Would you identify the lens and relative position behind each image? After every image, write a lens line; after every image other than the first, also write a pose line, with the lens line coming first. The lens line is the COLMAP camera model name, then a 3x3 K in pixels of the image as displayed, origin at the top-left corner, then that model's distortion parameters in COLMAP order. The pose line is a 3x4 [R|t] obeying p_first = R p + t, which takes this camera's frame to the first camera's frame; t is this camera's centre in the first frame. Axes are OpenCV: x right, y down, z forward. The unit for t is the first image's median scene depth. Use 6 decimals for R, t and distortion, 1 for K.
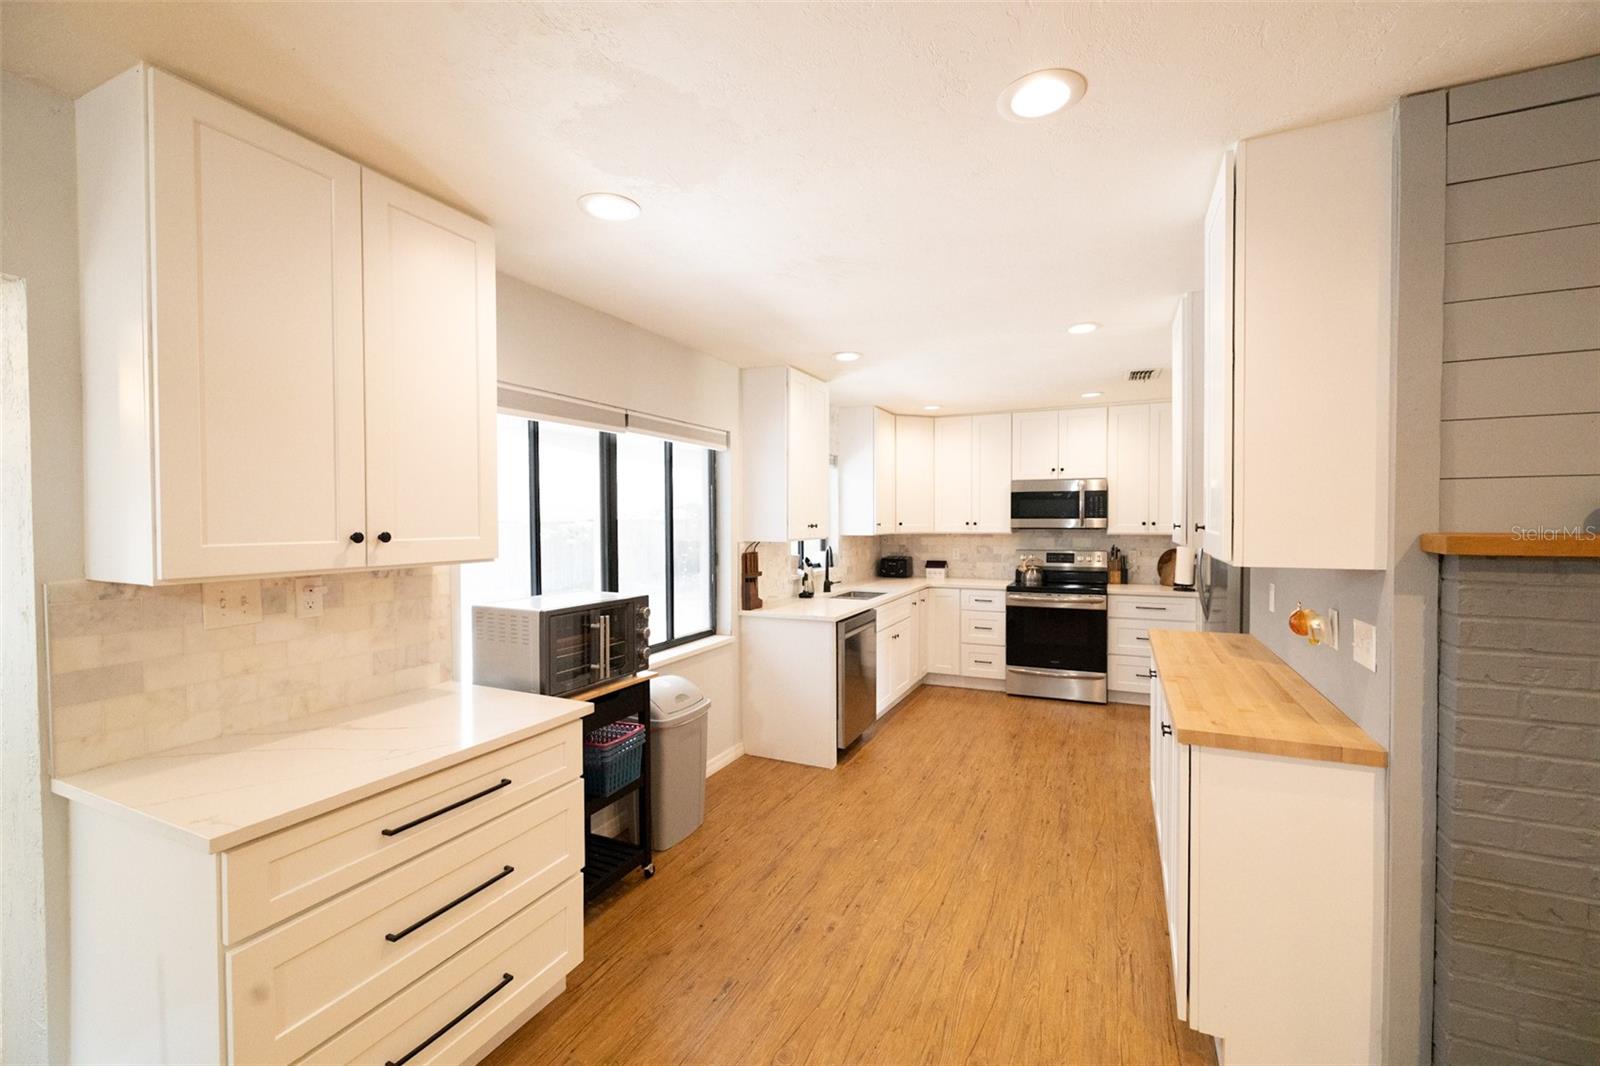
lens RADIAL K [[666.5, 0, 807.2], [0, 666.5, 531.8], [0, 0, 1]] dist [-0.001389, 0.000175]
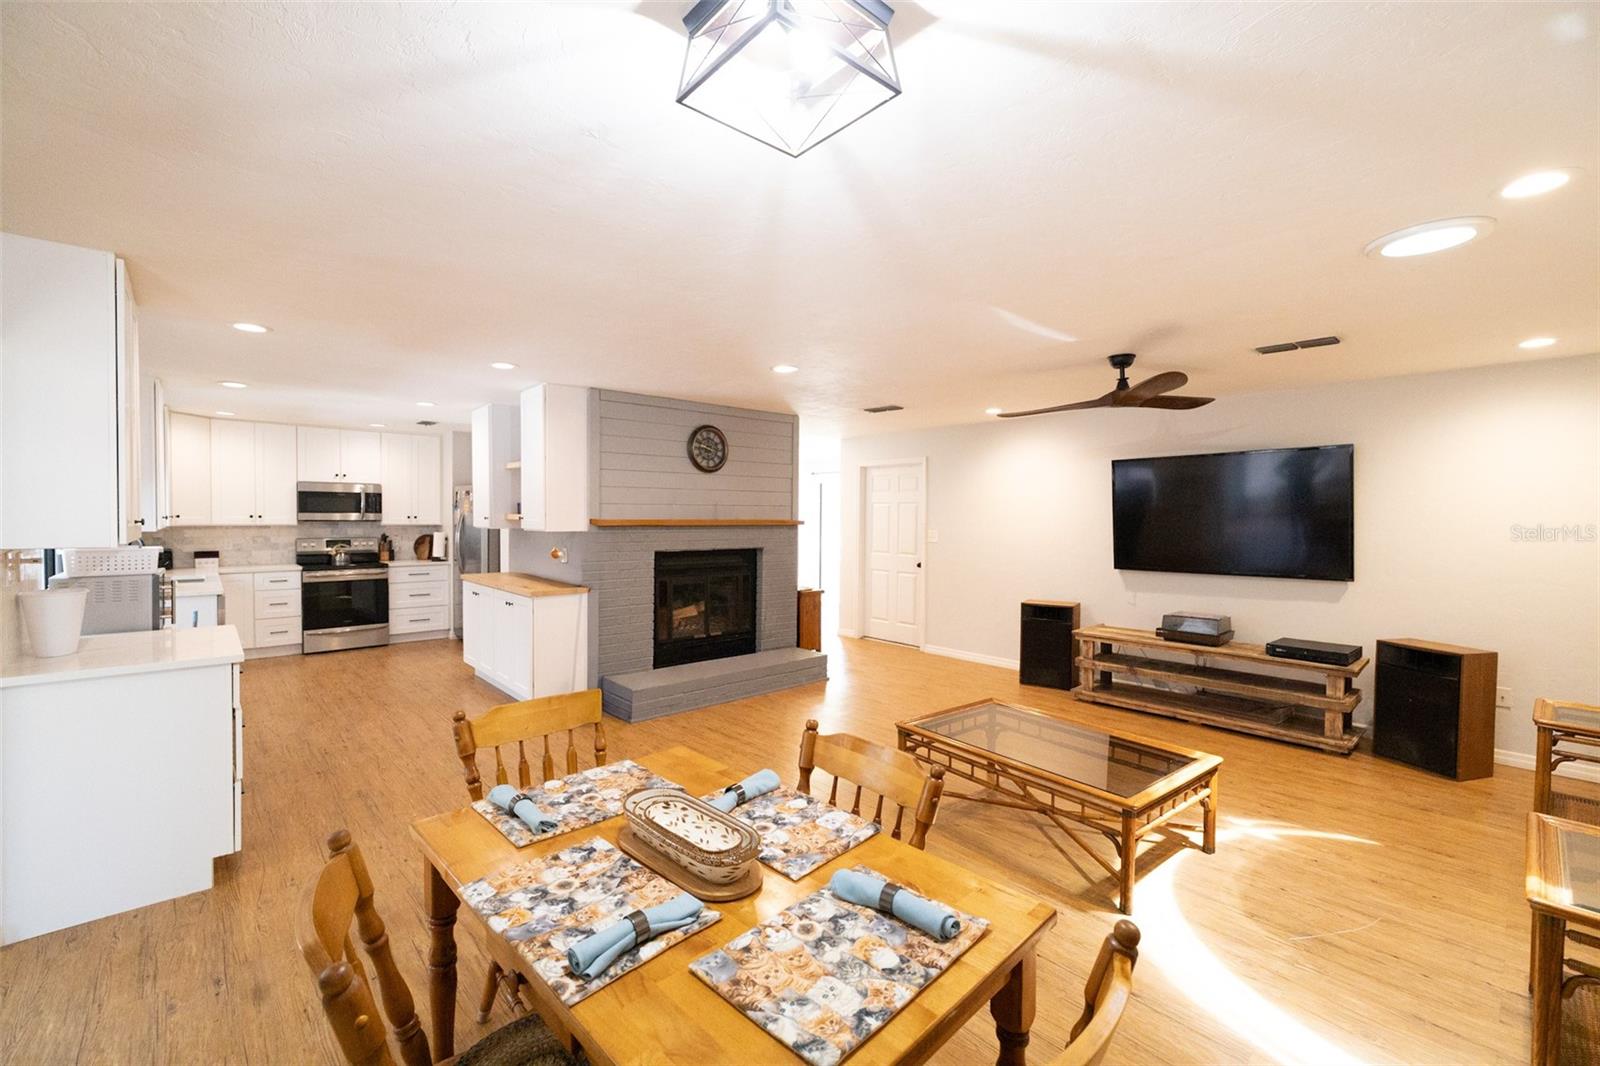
lens RADIAL K [[666.5, 0, 802.2], [0, 666.5, 532.1], [0, 0, 1]] dist [-0.001389, 0.000175]
pose [[0.391590, -0.014903, 0.920019, -0.467759], [0.009018, 0.999883, 0.012359, 0.009413], [-0.920096, 0.003458, 0.391679, -0.335528]]
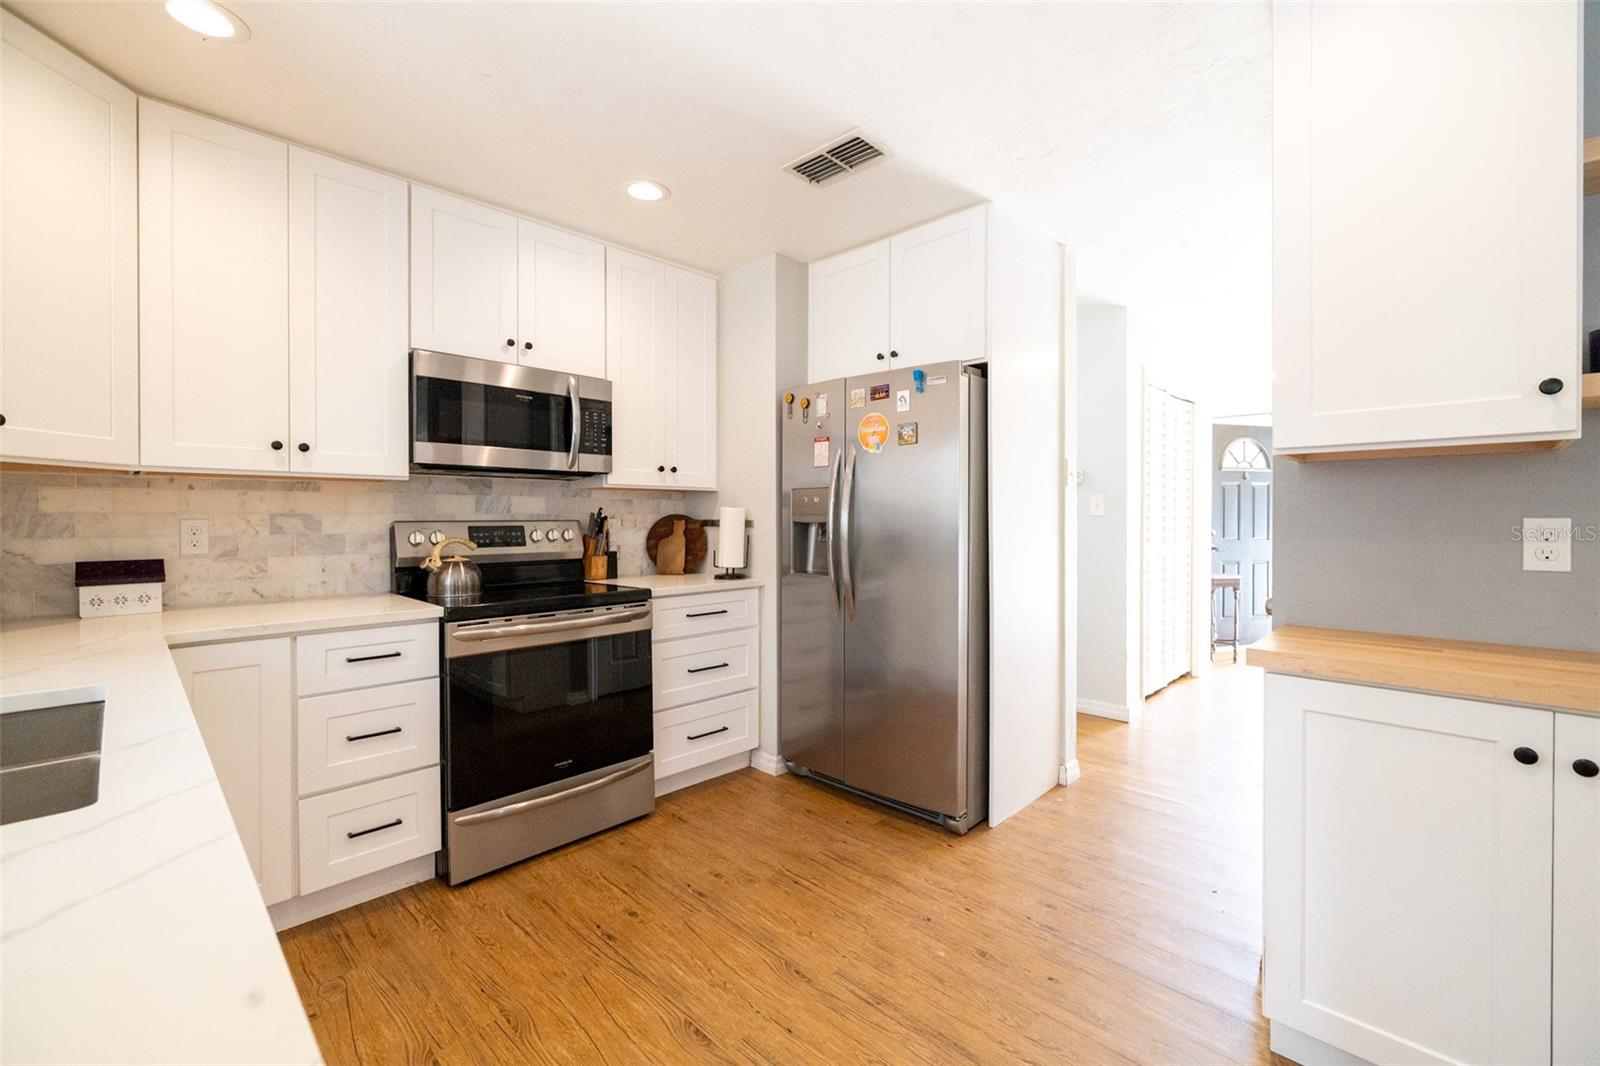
lens RADIAL K [[666.5, 0, 797.7], [0, 666.5, 525.6], [0, 0, 1]] dist [-0.001389, 0.000175]
pose [[0.337296, -0.006084, 0.941379, 0.004651], [0.016718, 0.999860, 0.000472, 0.036048], [-0.941250, 0.015579, 0.337351, 0.665568]]
